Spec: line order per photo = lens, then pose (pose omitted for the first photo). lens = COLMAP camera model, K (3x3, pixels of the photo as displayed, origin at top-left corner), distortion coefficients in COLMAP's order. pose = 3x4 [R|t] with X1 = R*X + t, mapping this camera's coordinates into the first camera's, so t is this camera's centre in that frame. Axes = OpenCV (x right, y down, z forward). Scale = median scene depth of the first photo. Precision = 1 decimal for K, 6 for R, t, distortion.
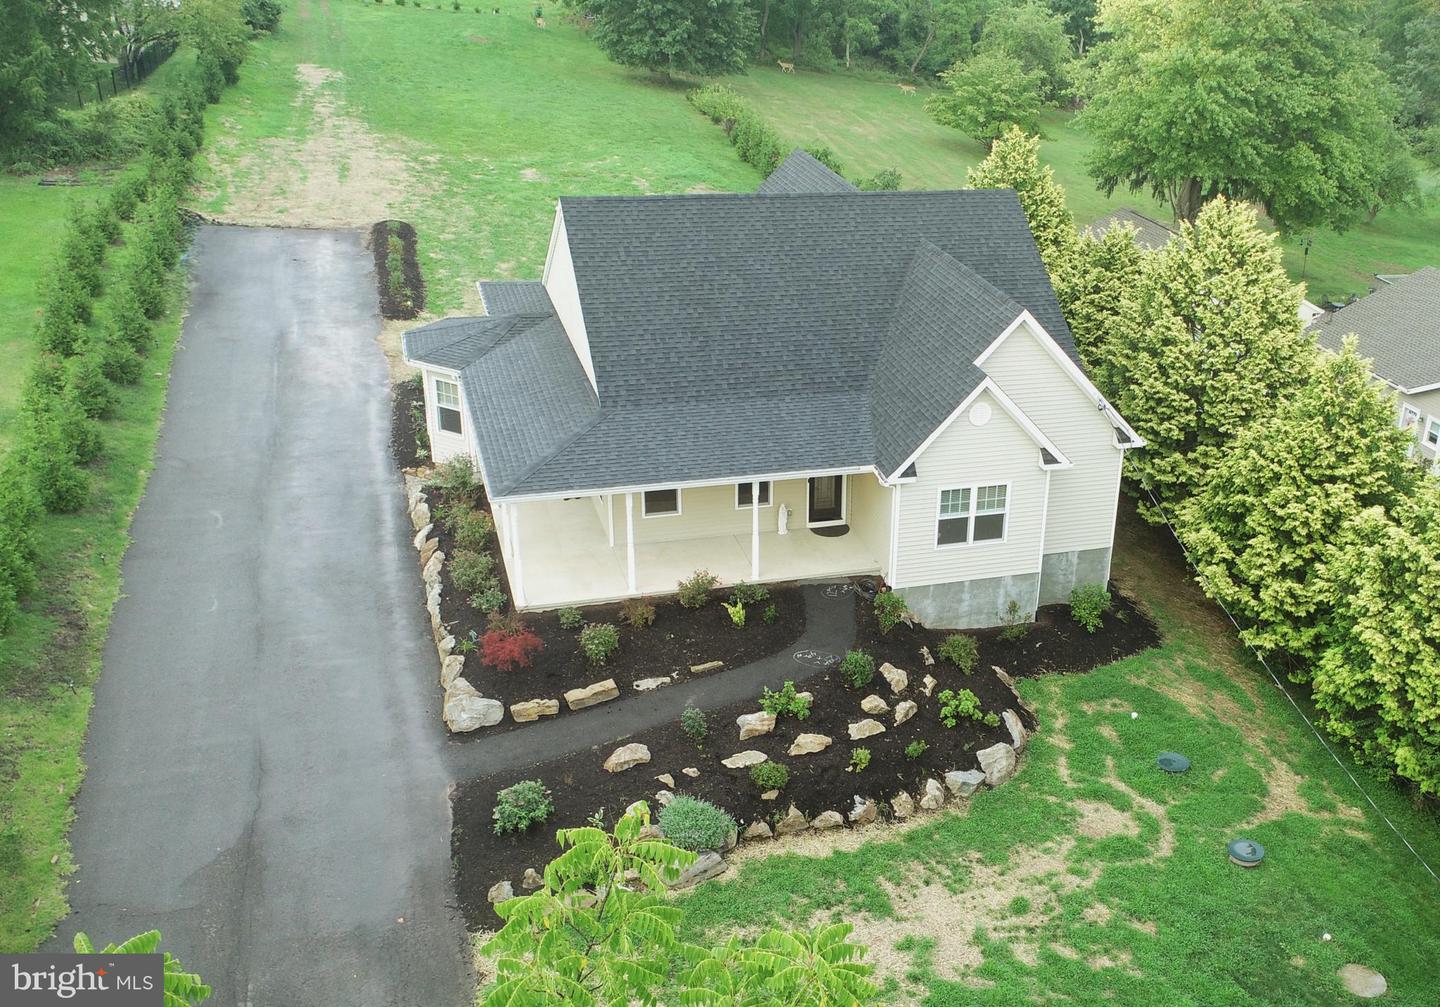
lens RADIAL K [[1466.7, 0, 945.3], [0, 1466.7, 579.2], [0, 0, 1]] dist [-0.015401, 0.000000]
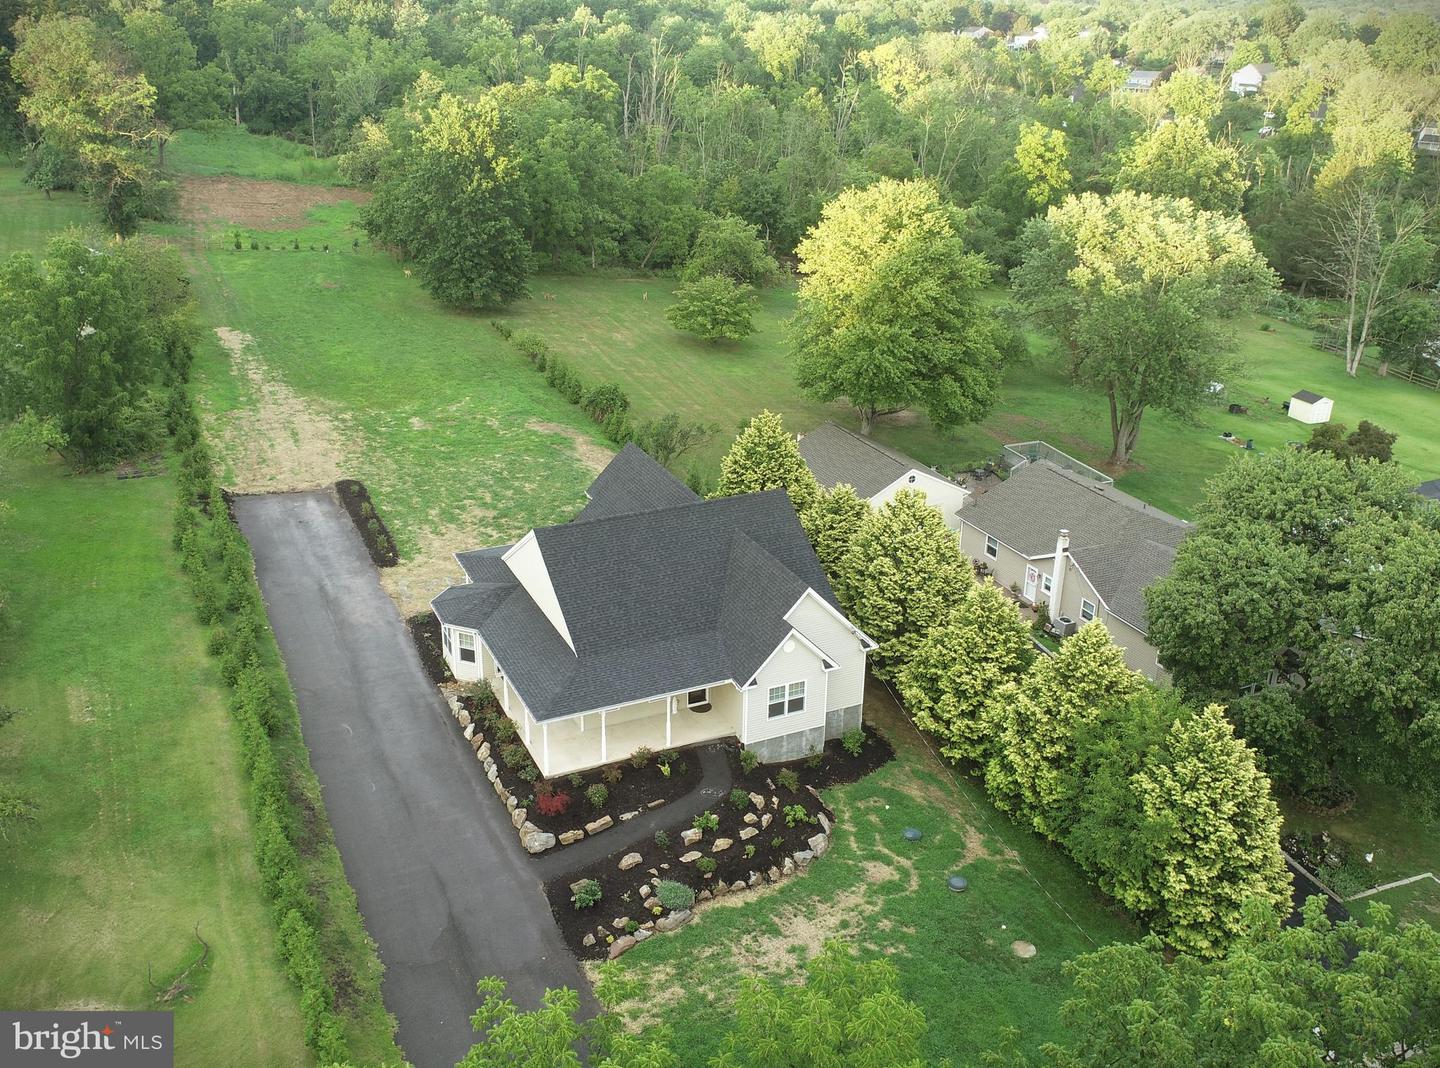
lens RADIAL K [[1314.6, 0, 669.7], [0, 1314.6, 520.5], [0, 0, 1]] dist [-0.014927, 0.000000]
pose [[0.997081, -0.073831, 0.019437, -0.140145], [0.074848, 0.995496, -0.058186, -0.180690], [-0.015054, 0.059471, 0.998117, -0.611156]]
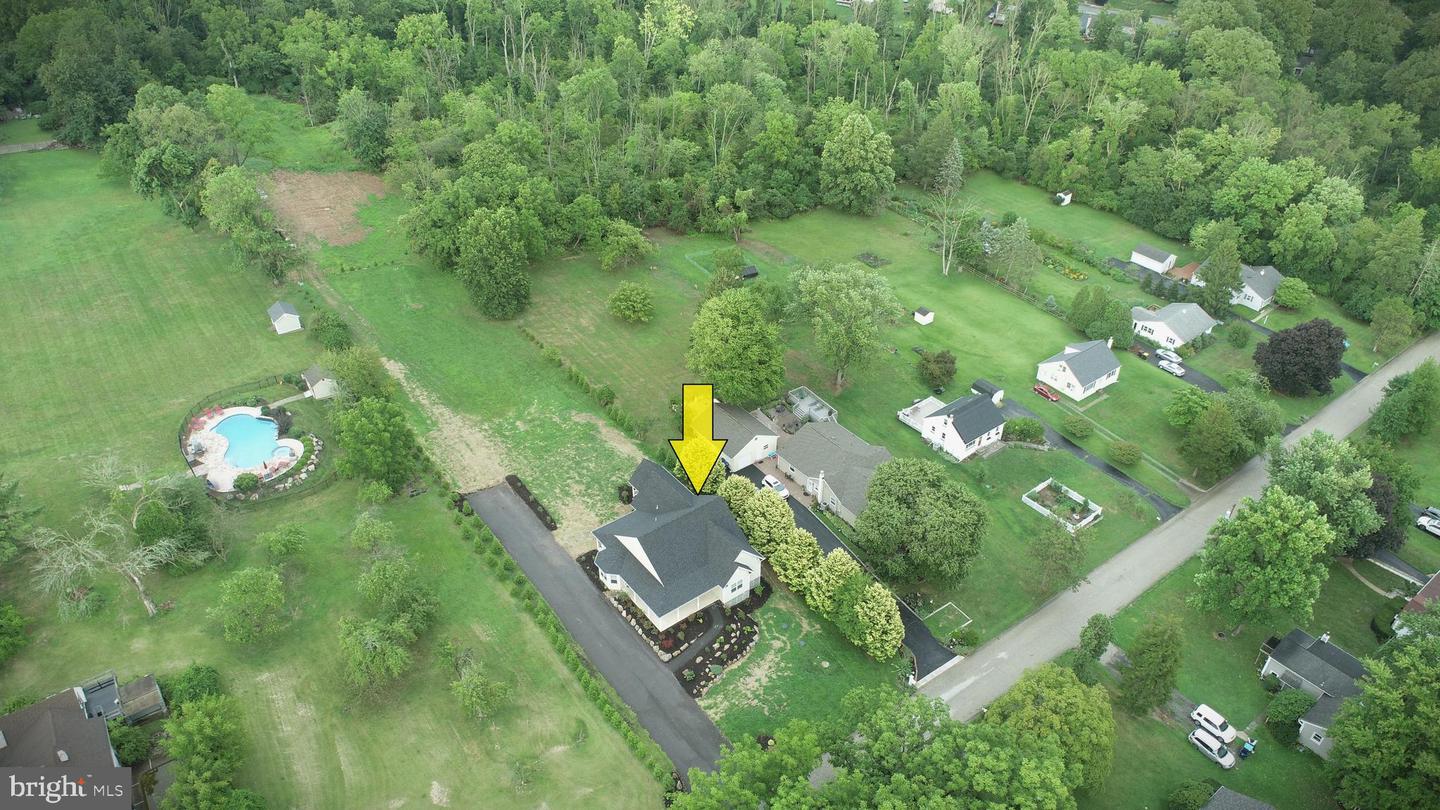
lens RADIAL K [[969.8, 0, 722.3], [0, 969.8, 402.6], [0, 0, 1]] dist [-0.016045, 0.007212]
pose [[0.957506, -0.212466, 0.195037, -0.553532], [0.176239, 0.966332, 0.187465, -1.305319], [-0.228300, -0.145125, 0.962714, -2.134948]]
